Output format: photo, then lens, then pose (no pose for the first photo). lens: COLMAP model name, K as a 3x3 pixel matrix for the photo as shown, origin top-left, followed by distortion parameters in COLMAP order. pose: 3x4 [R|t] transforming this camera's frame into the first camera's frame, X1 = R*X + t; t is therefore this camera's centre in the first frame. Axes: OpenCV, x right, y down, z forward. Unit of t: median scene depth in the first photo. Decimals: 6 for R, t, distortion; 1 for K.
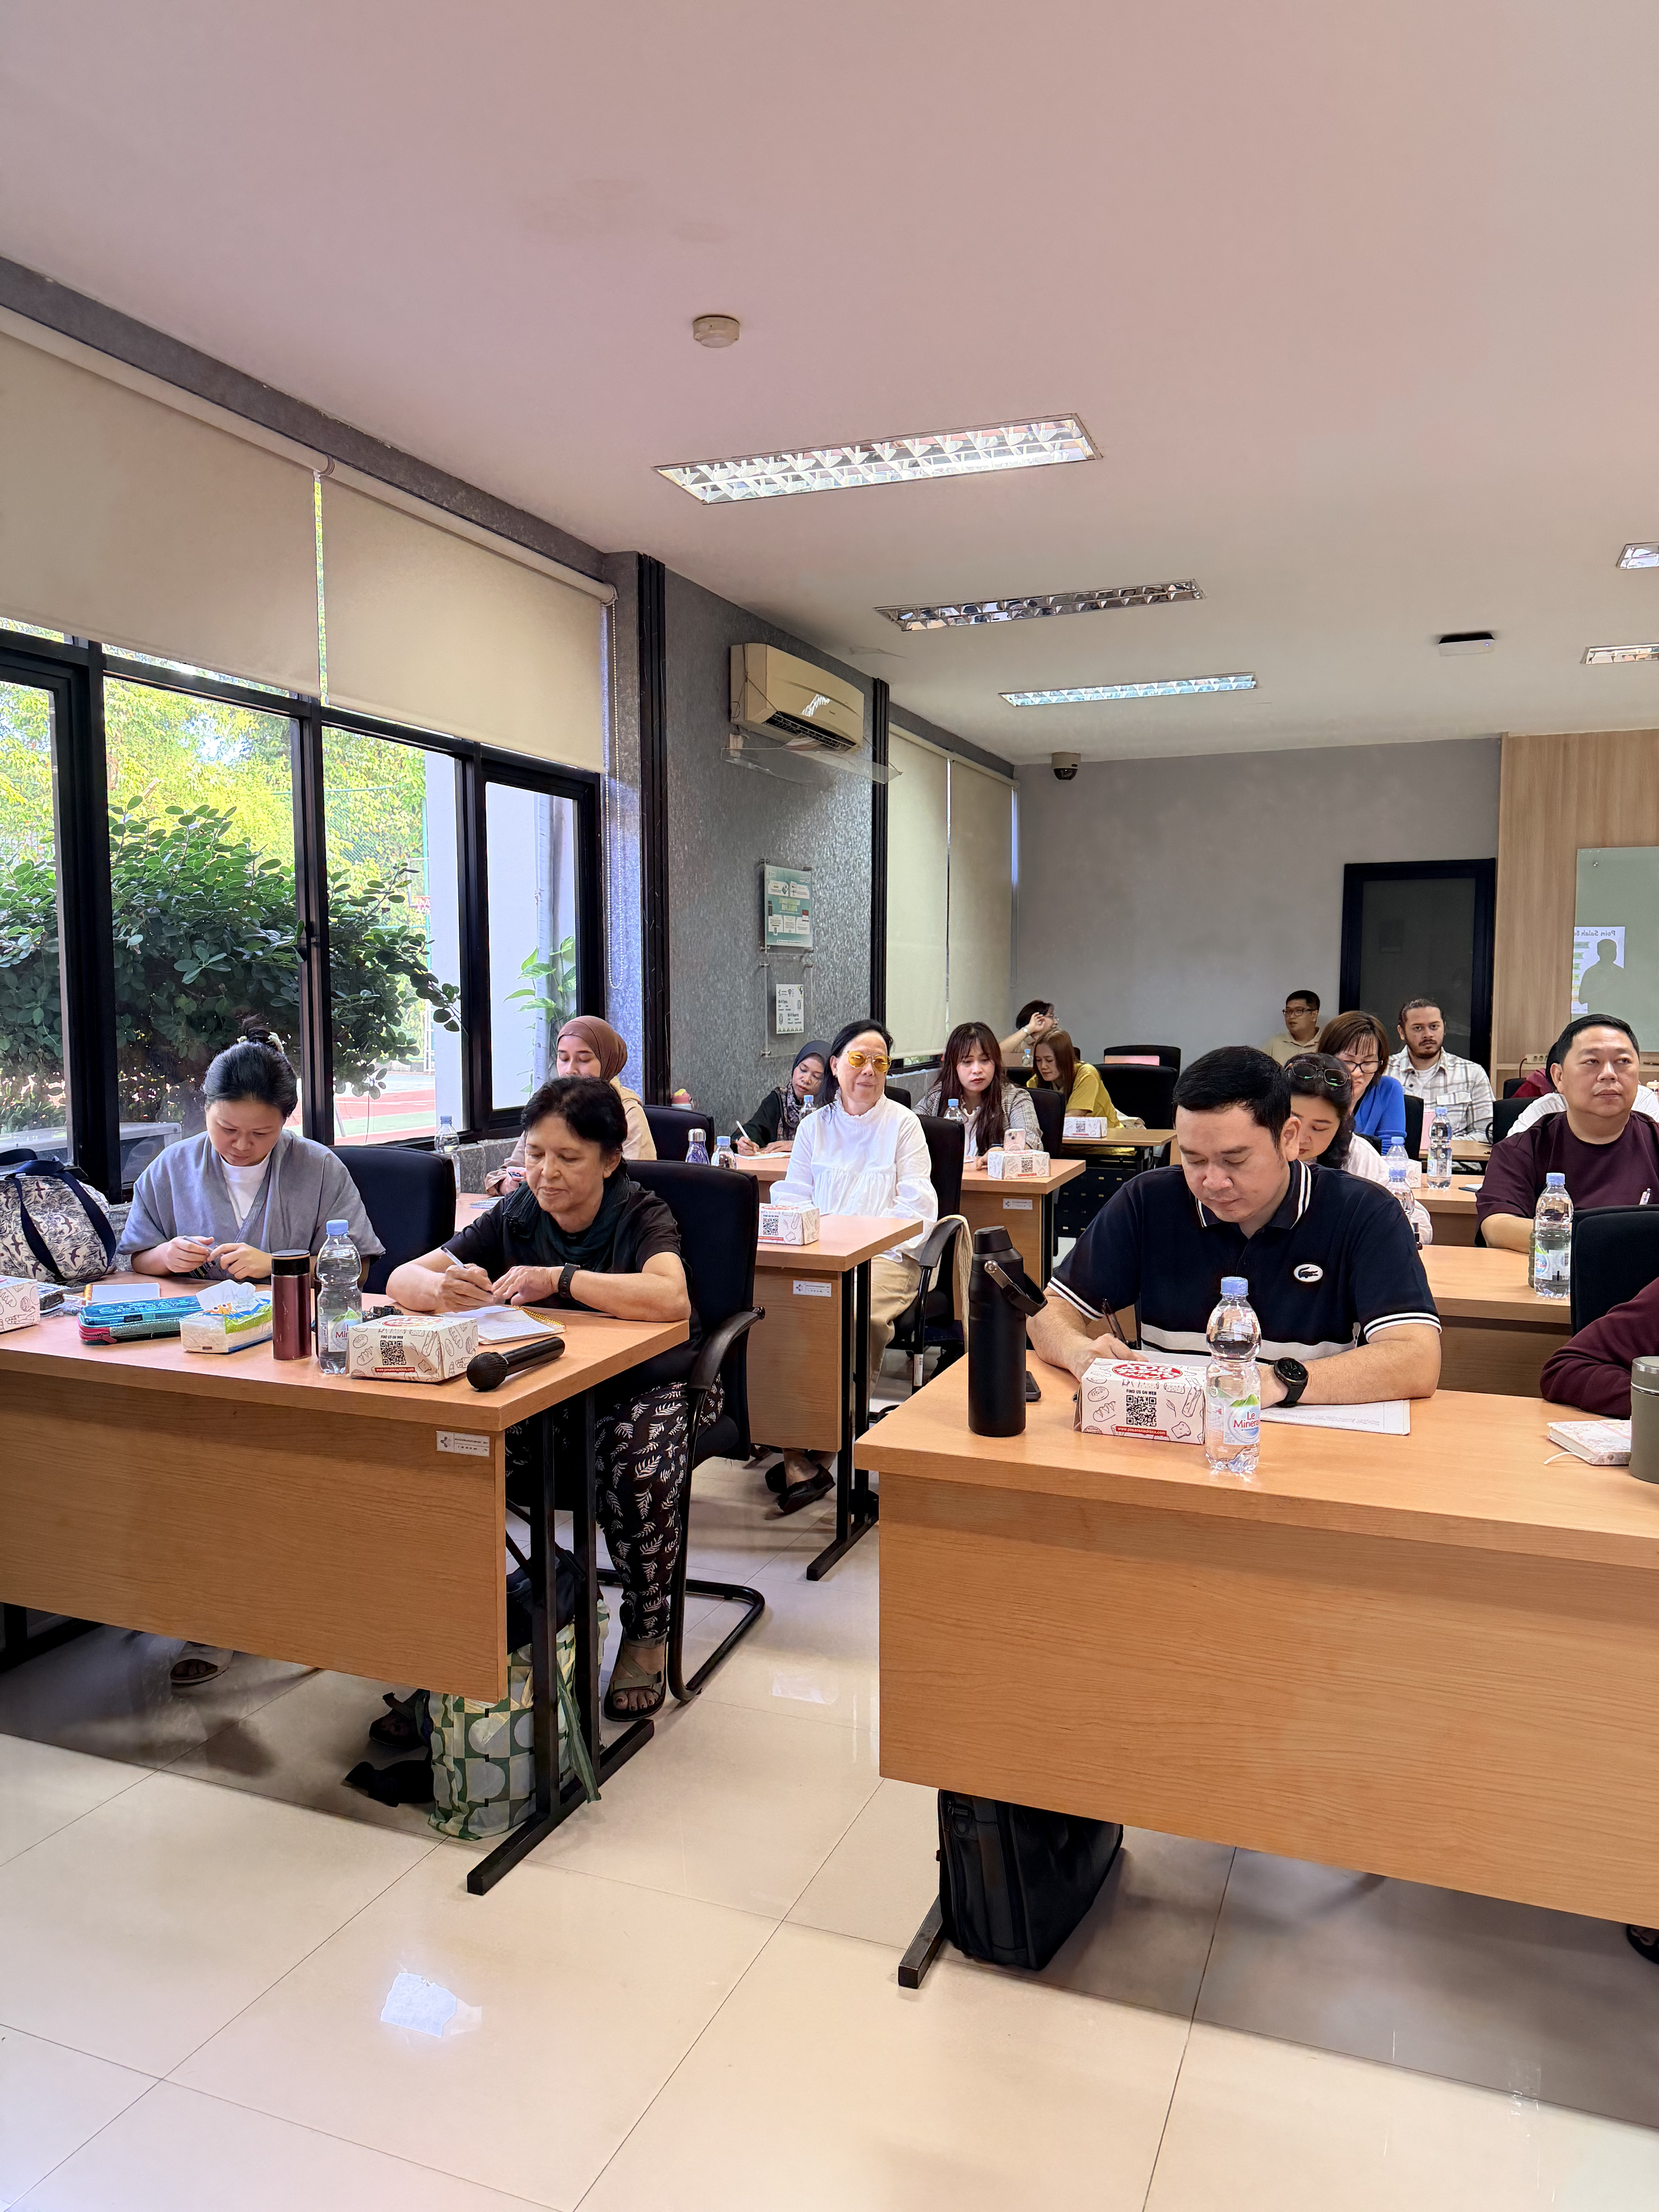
lens RADIAL K [[1547.8, 0, 828.2], [0, 1547.8, 1114.3], [0, 0, 1]] dist [0.099617, -0.152578]
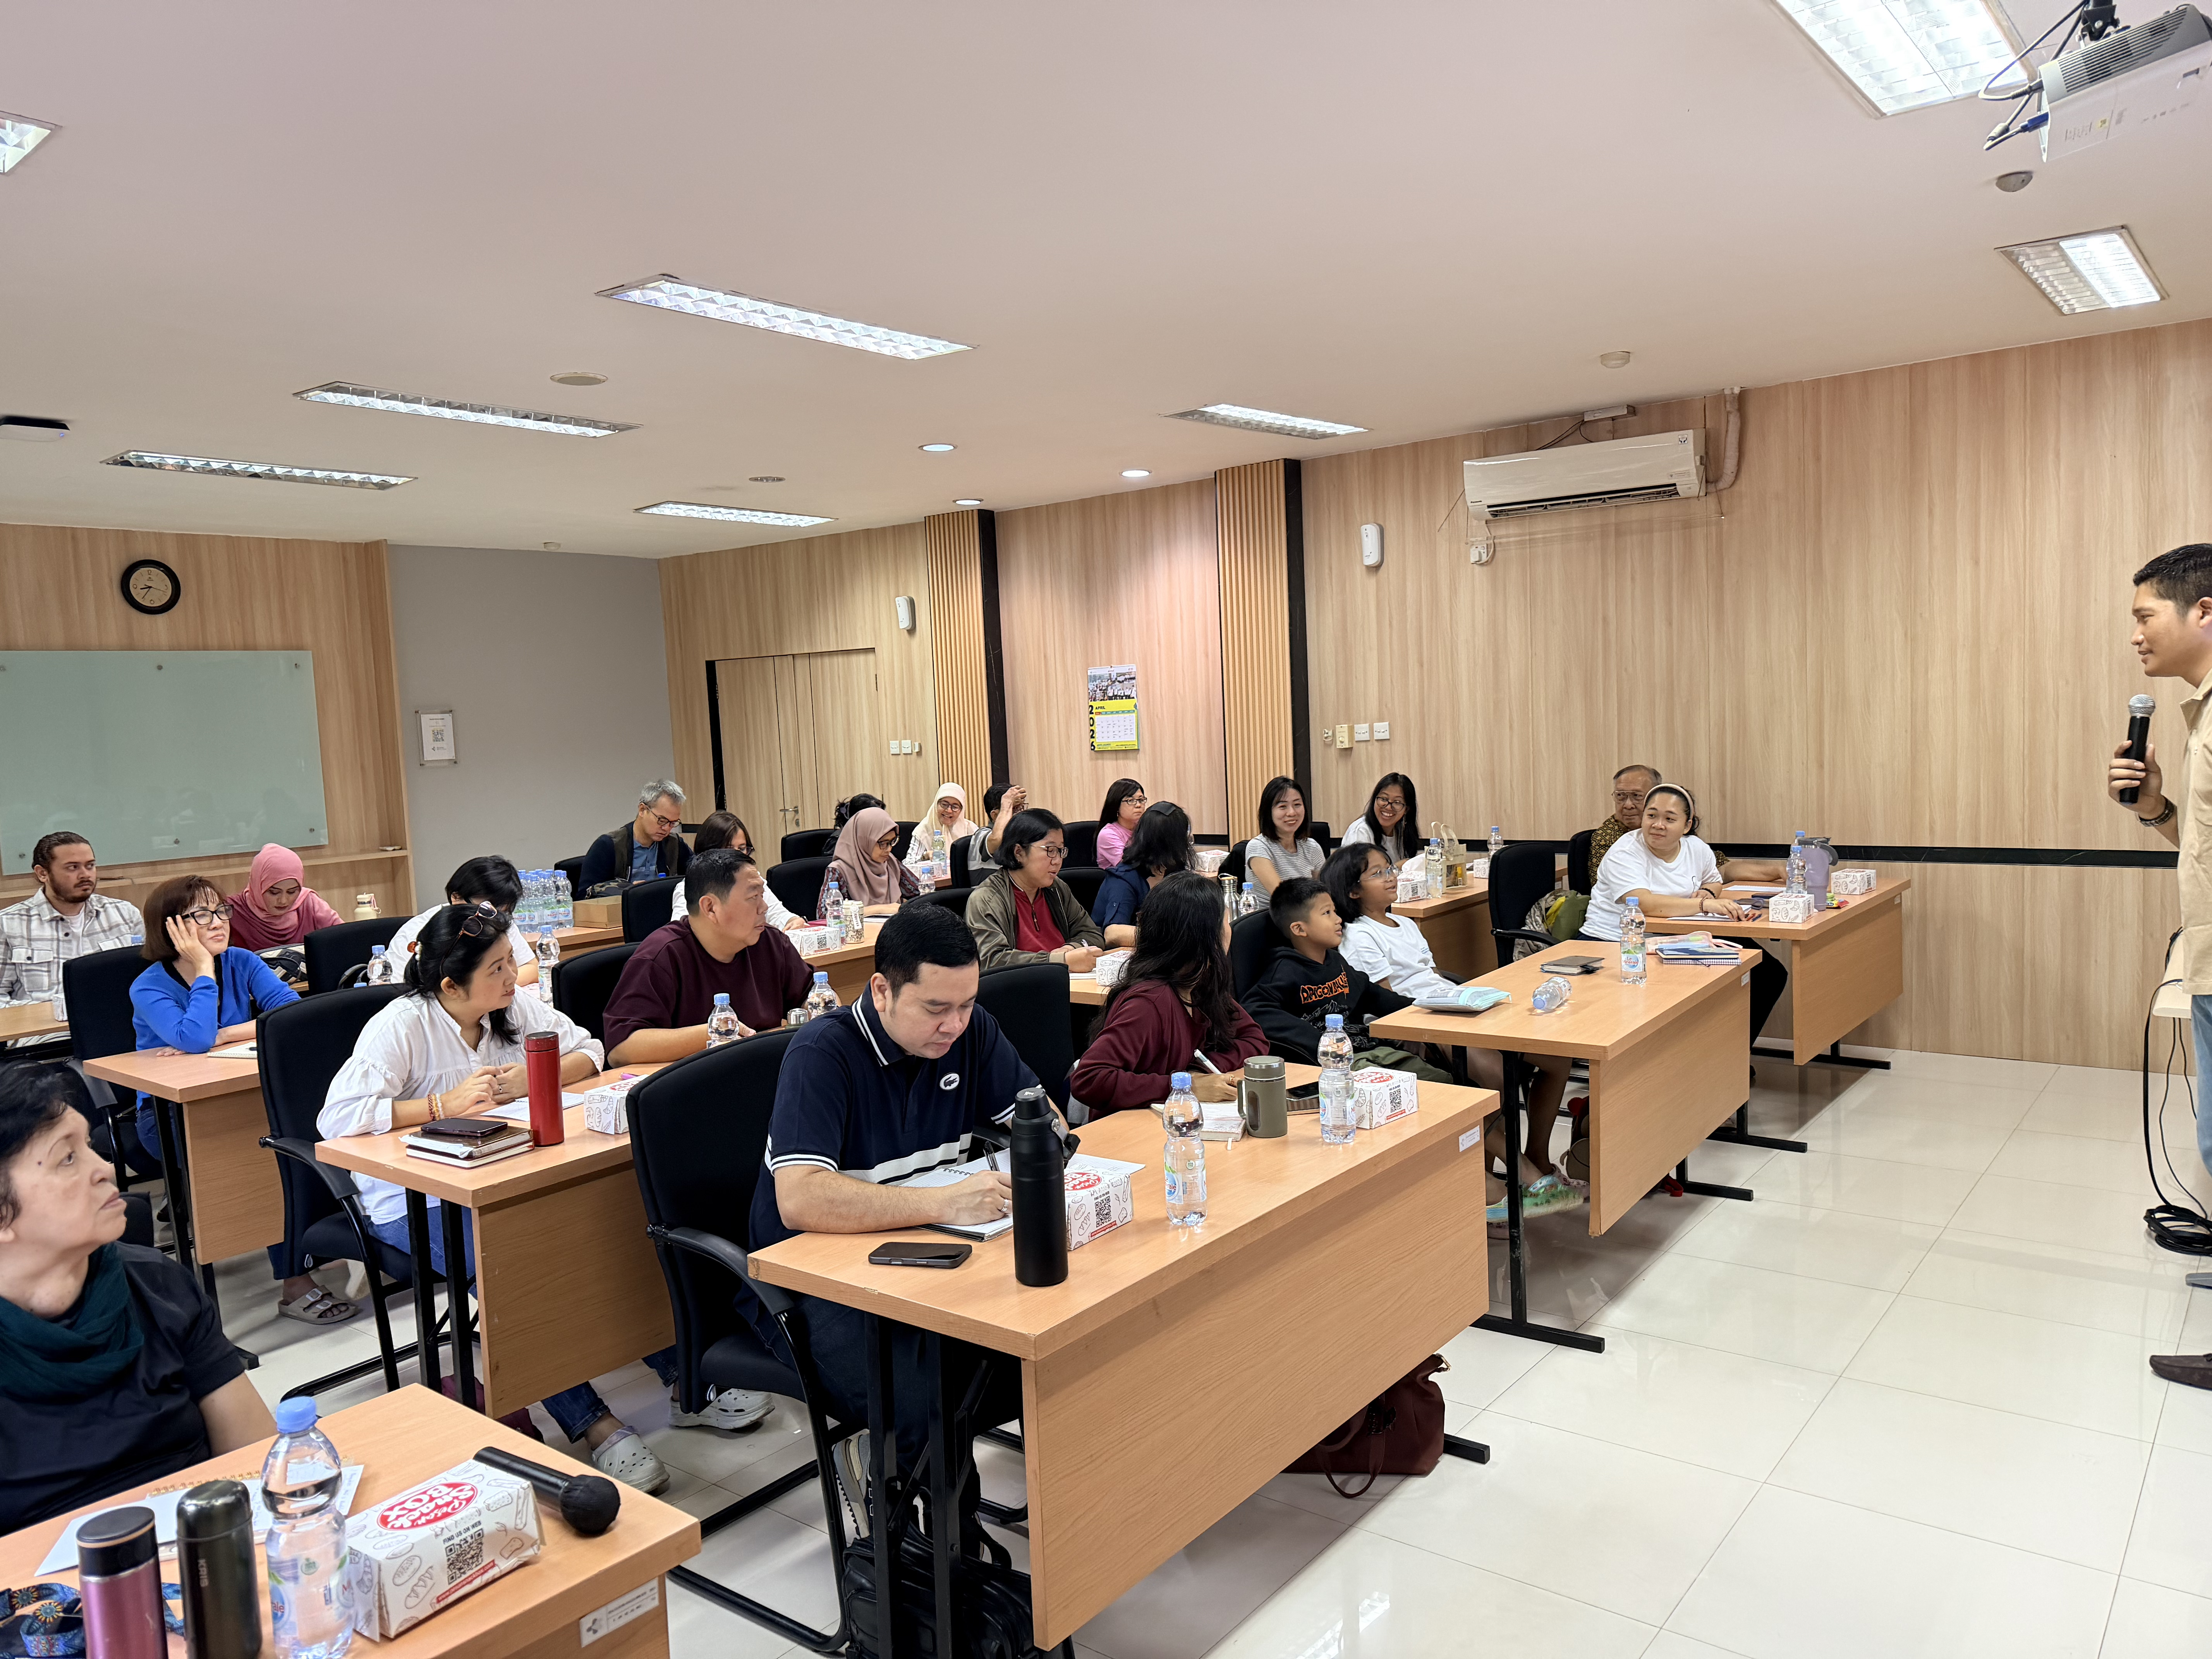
lens RADIAL K [[1547.8, 0, 1091.0], [0, 1547.8, 830.1], [0, 0, 1]] dist [0.099617, -0.152578]
pose [[0.290077, -0.084984, 0.953222, -0.407106], [0.123276, 0.991069, 0.050844, -0.070894], [-0.949030, 0.102761, 0.297963, 0.283358]]
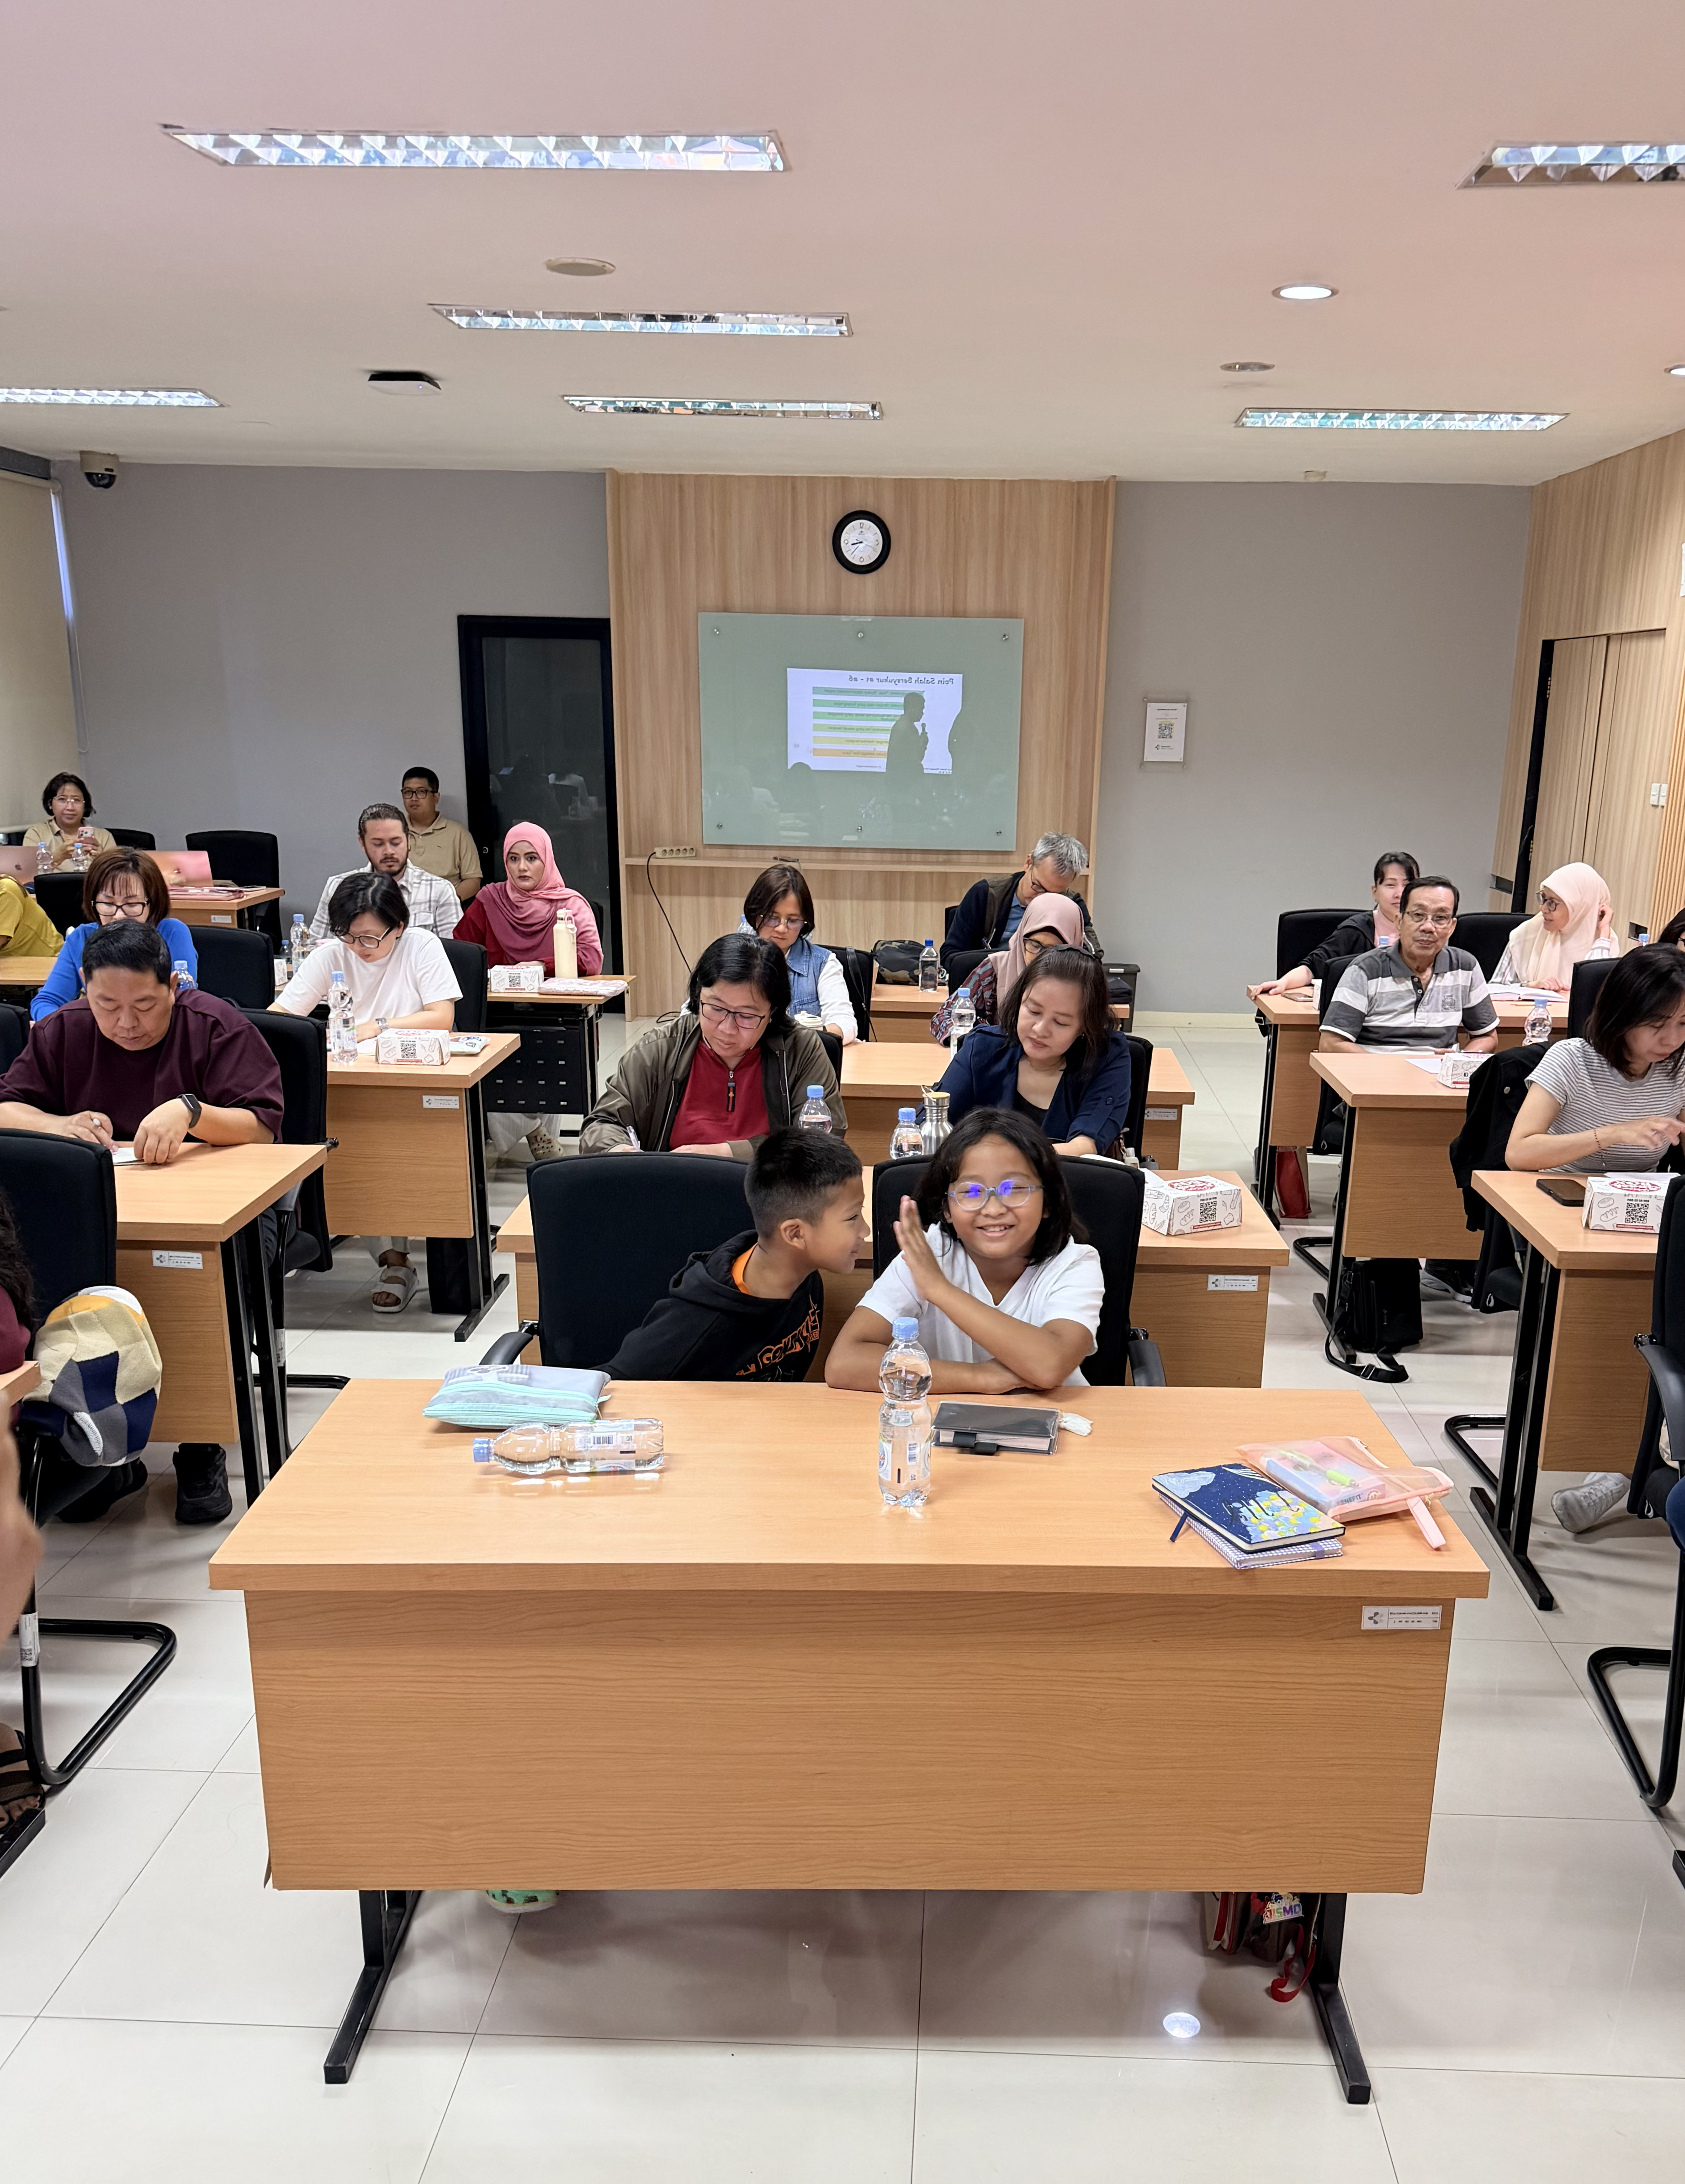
lens RADIAL K [[1813.9, 0, 942.1], [0, 1813.9, 1233.0], [0, 0, 1]] dist [0.190454, -0.380821]
pose [[0.935637, -0.078351, 0.344157, 0.430473], [0.007710, 0.979355, 0.202000, -0.065275], [-0.352879, -0.186345, 0.916925, -0.189059]]
